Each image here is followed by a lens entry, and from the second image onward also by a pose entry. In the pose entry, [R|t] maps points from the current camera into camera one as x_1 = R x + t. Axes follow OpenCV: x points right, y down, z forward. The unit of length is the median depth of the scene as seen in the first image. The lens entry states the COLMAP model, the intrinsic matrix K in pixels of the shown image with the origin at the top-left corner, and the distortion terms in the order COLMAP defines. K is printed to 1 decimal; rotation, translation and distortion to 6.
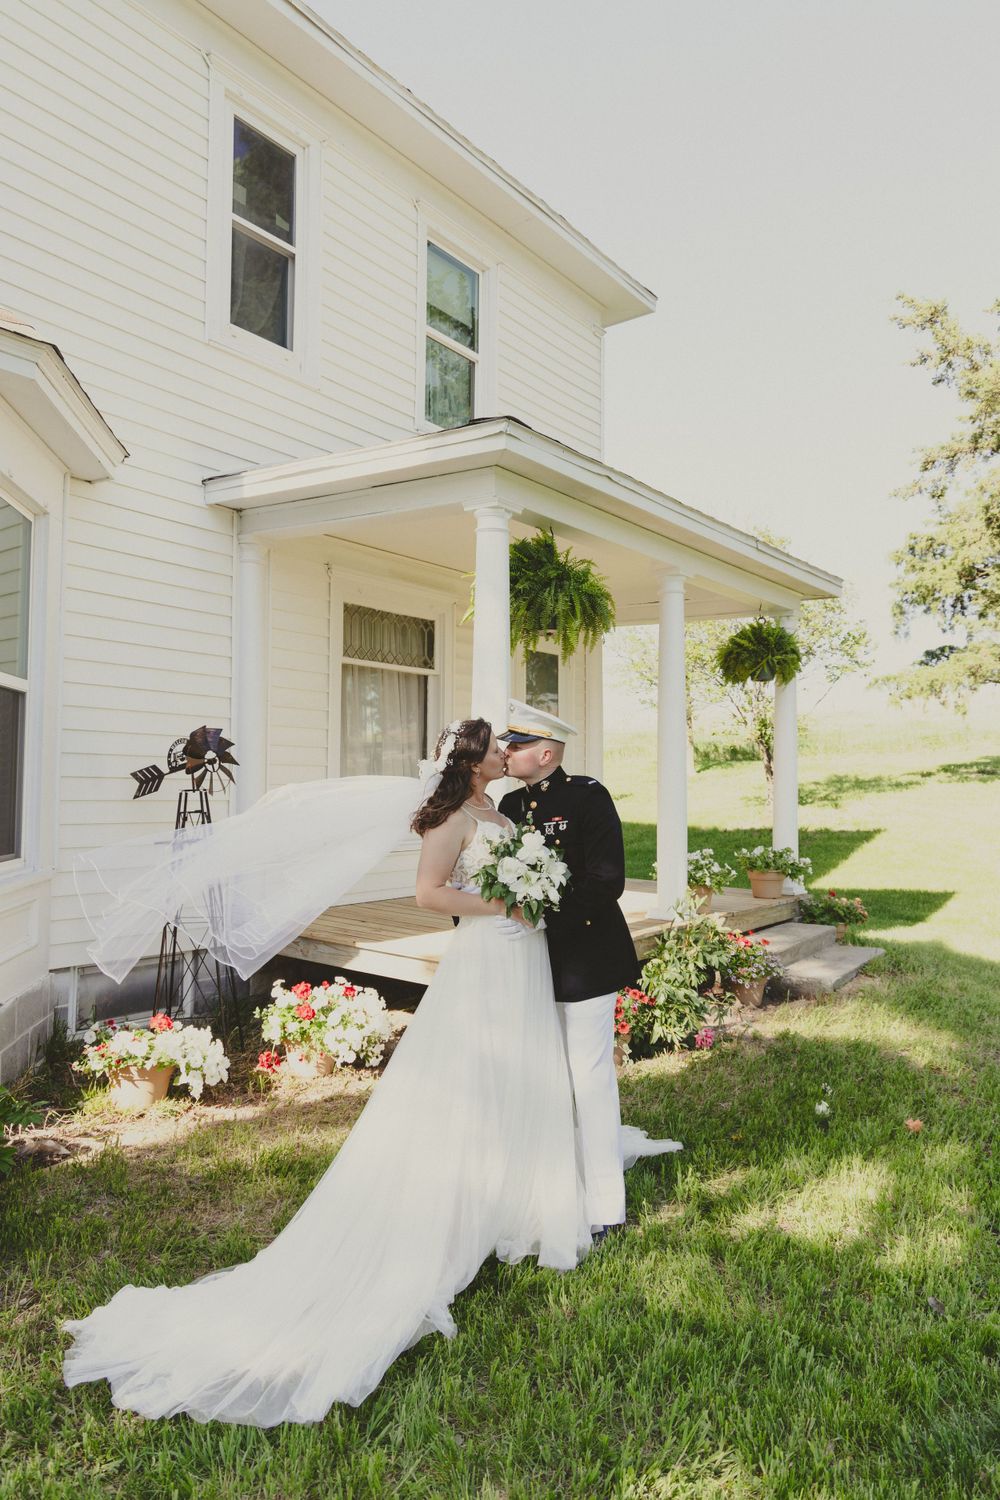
lens RADIAL K [[1010.8, 0, 500.0], [0, 1010.8, 750.0], [0, 0, 1]] dist [-0.005399, 0.001210]
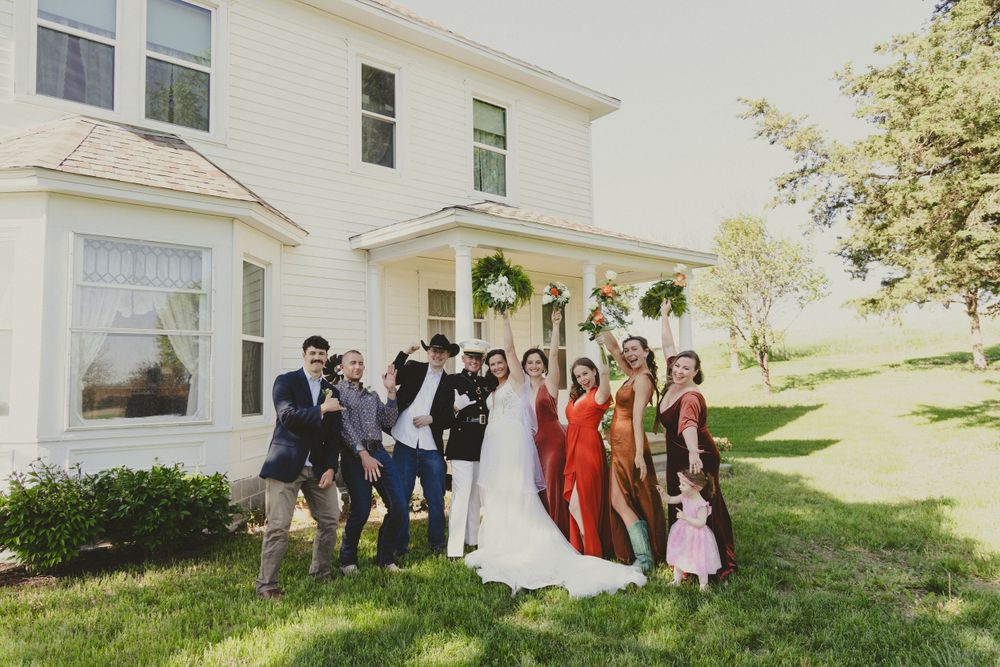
lens RADIAL K [[673.9, 0, 500.0], [0, 673.9, 333.5], [0, 0, 1]] dist [-0.005399, 0.001210]
pose [[0.973519, -0.048719, -0.223354, 0.285194], [0.038434, 0.998001, -0.050167, 0.013270], [0.225352, 0.040254, 0.973446, -0.261672]]
